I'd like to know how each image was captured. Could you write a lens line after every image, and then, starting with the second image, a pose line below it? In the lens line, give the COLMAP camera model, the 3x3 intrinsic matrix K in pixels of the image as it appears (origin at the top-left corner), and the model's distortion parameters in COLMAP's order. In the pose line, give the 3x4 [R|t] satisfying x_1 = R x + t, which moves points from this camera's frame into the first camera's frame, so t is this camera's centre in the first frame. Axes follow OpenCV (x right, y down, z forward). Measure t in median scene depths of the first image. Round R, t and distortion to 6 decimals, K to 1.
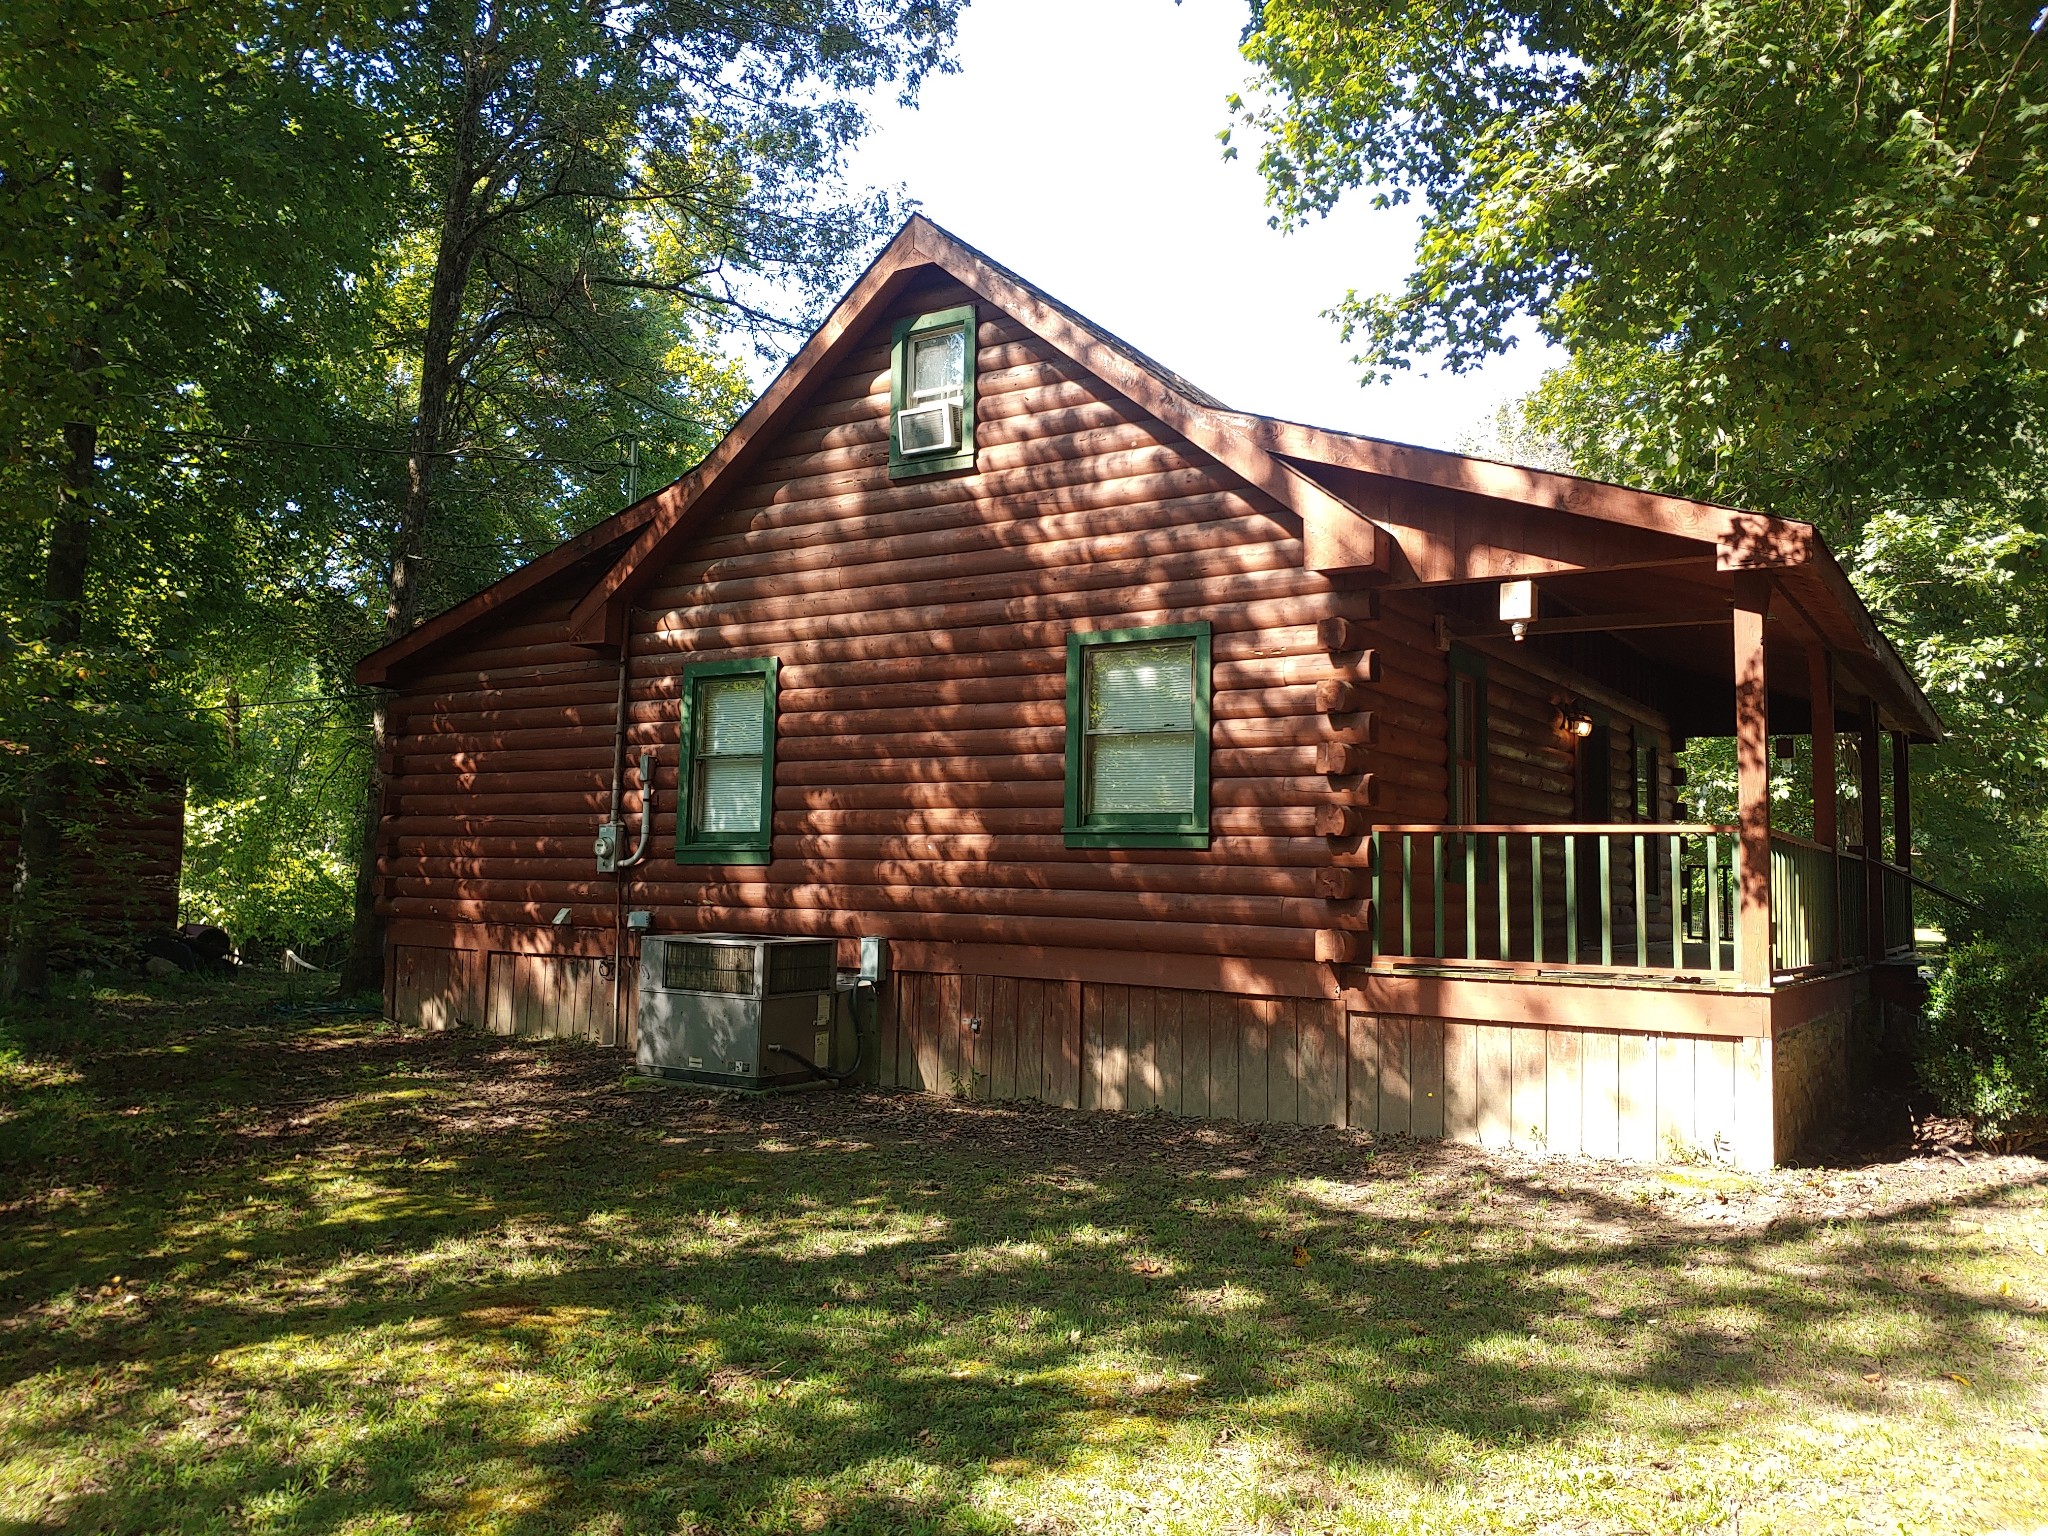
lens RADIAL K [[1591.7, 0, 1024.5], [0, 1591.7, 764.6], [0, 0, 1]] dist [0.006531, 0.000991]
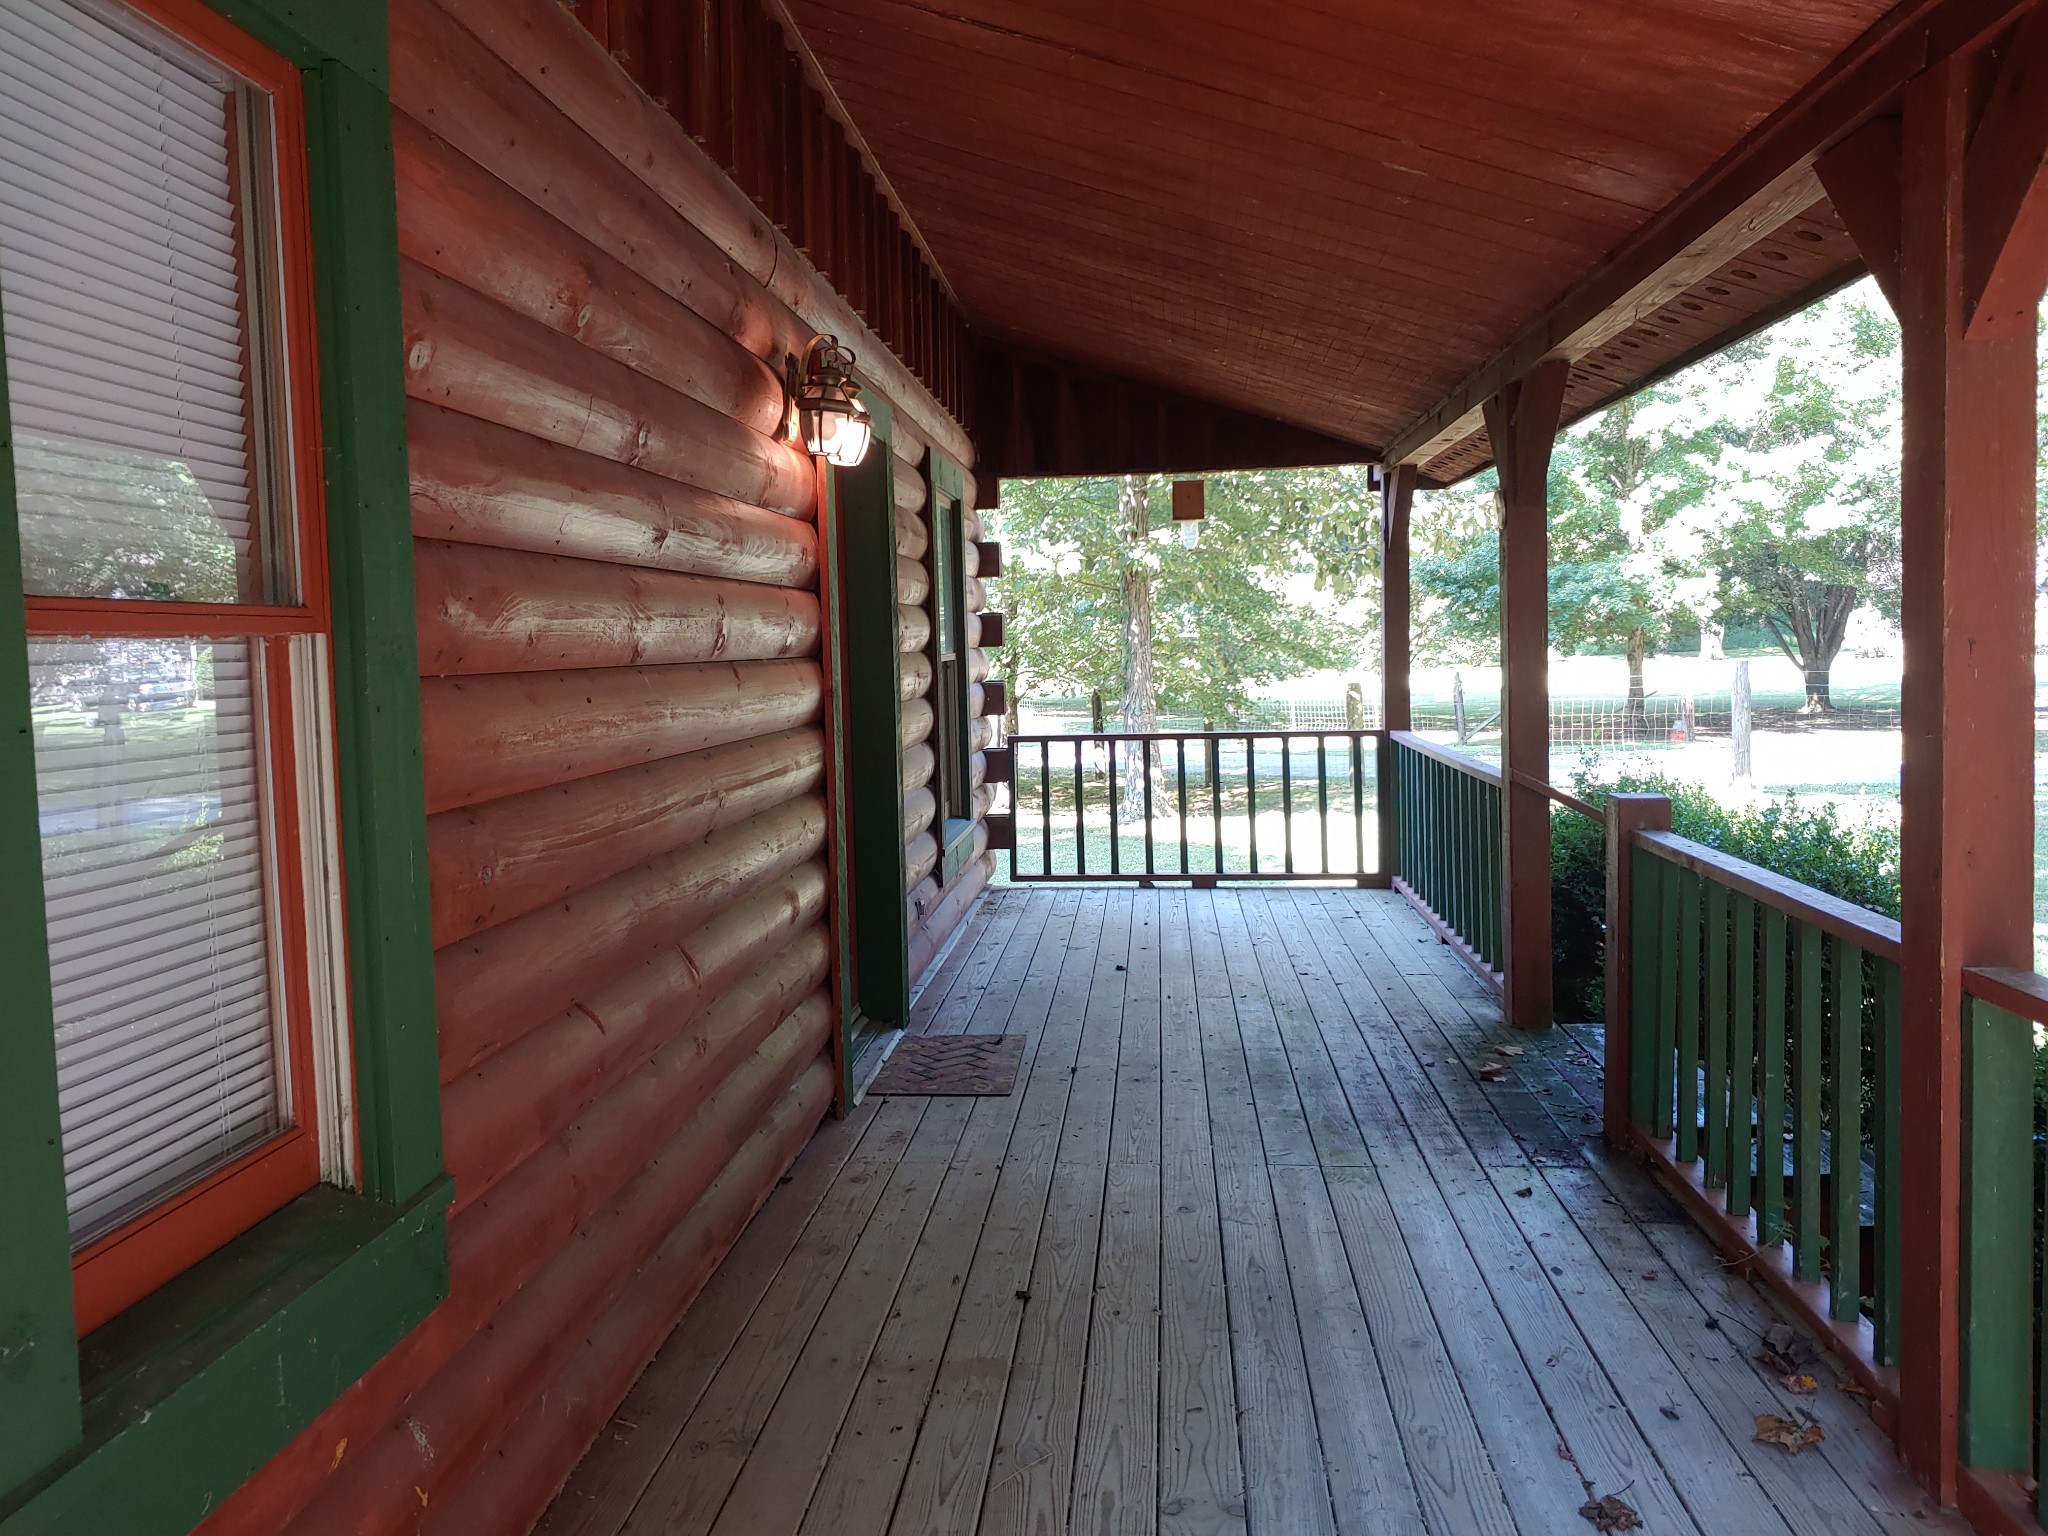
lens RADIAL K [[1591.7, 0, 1023.1], [0, 1591.7, 763.1], [0, 0, 1]] dist [0.006531, 0.000991]
pose [[0.875197, -0.082345, 0.476707, 0.228903], [0.006498, 0.987319, 0.158617, -0.009375], [-0.483723, -0.135723, 0.864634, 0.707892]]
